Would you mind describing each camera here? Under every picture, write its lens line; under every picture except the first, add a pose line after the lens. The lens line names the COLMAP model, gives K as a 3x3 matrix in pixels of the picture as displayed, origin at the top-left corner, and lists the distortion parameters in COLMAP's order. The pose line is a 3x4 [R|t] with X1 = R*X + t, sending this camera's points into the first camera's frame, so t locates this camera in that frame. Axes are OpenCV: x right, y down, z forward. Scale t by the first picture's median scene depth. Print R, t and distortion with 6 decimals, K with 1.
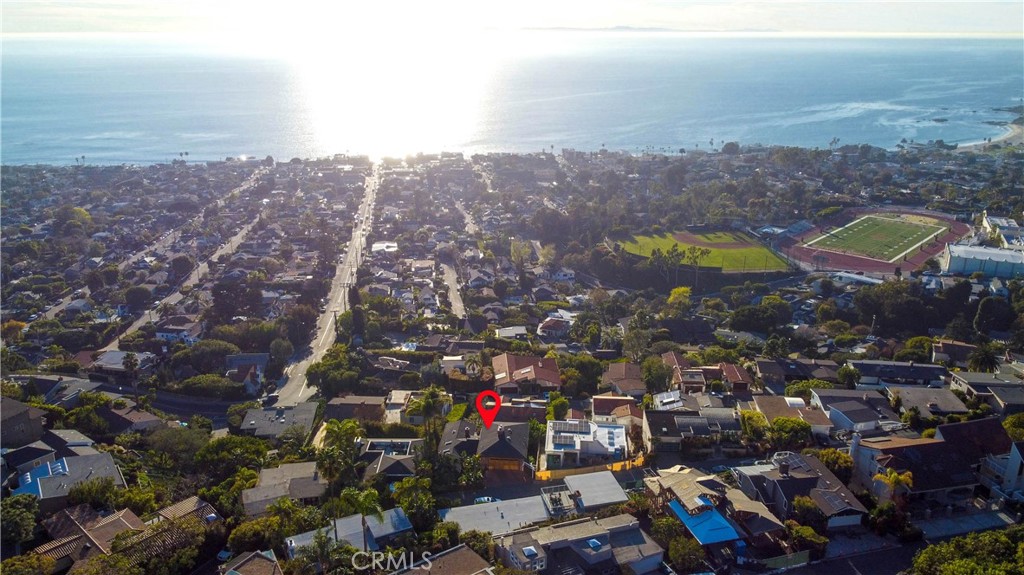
lens RADIAL K [[767.4, 0, 512.0], [0, 767.4, 287.5], [0, 0, 1]] dist [-0.007442, -0.007746]
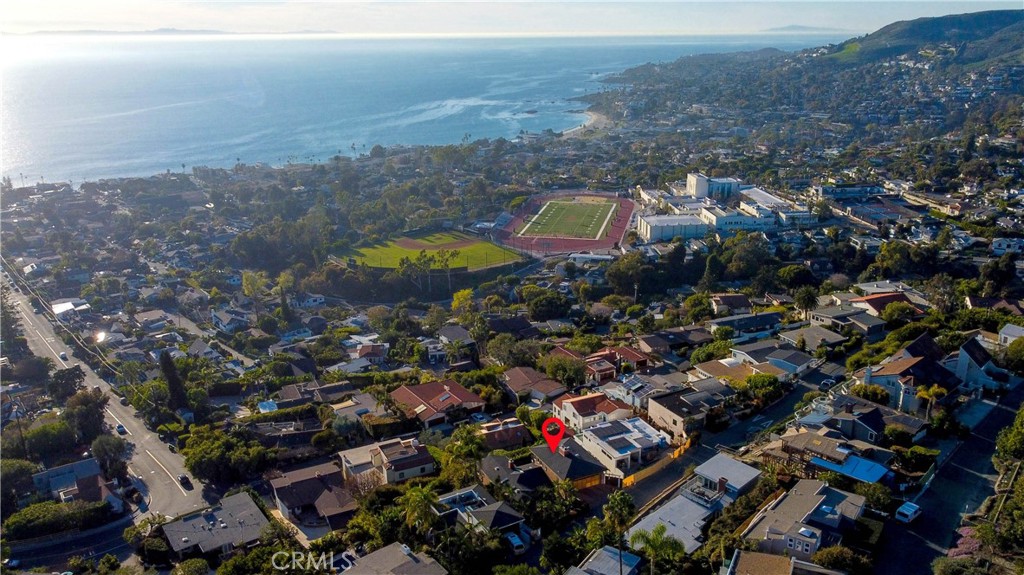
lens RADIAL K [[800.5, 0, 538.0], [0, 800.5, 286.2], [0, 0, 1]] dist [0.005341, -0.001395]
pose [[0.855853, -0.161717, 0.491286, -0.154612], [0.169932, 0.985052, 0.028217, -0.014012], [-0.488506, 0.059336, 0.870541, 0.047146]]
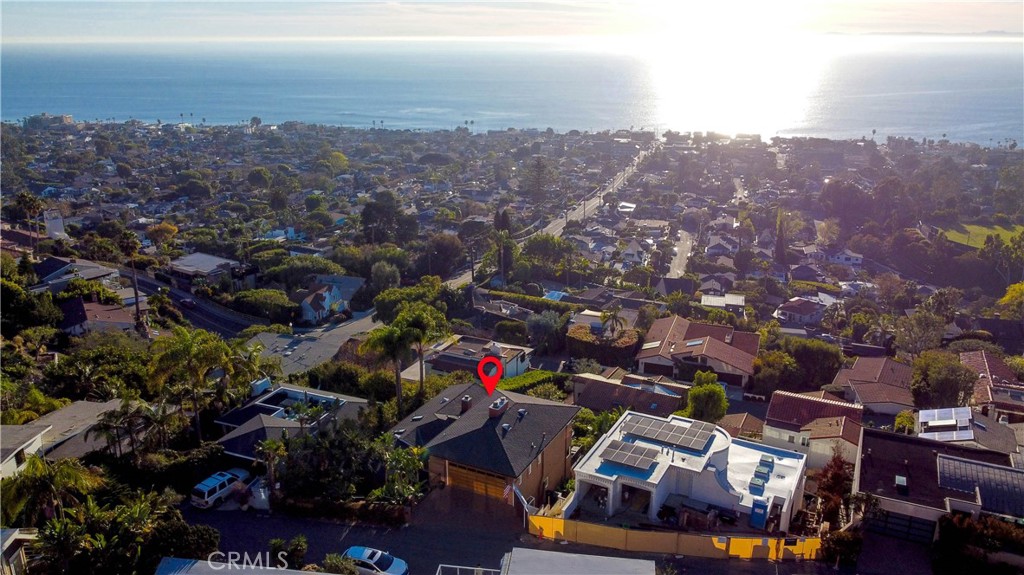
lens RADIAL K [[767.4, 0, 512.0], [0, 767.4, 287.5], [0, 0, 1]] dist [-0.007442, -0.007746]
pose [[0.919409, 0.111302, -0.377225, 0.049580], [-0.113434, 0.993406, 0.016637, 0.033287], [0.376589, 0.027494, 0.925972, 0.180994]]
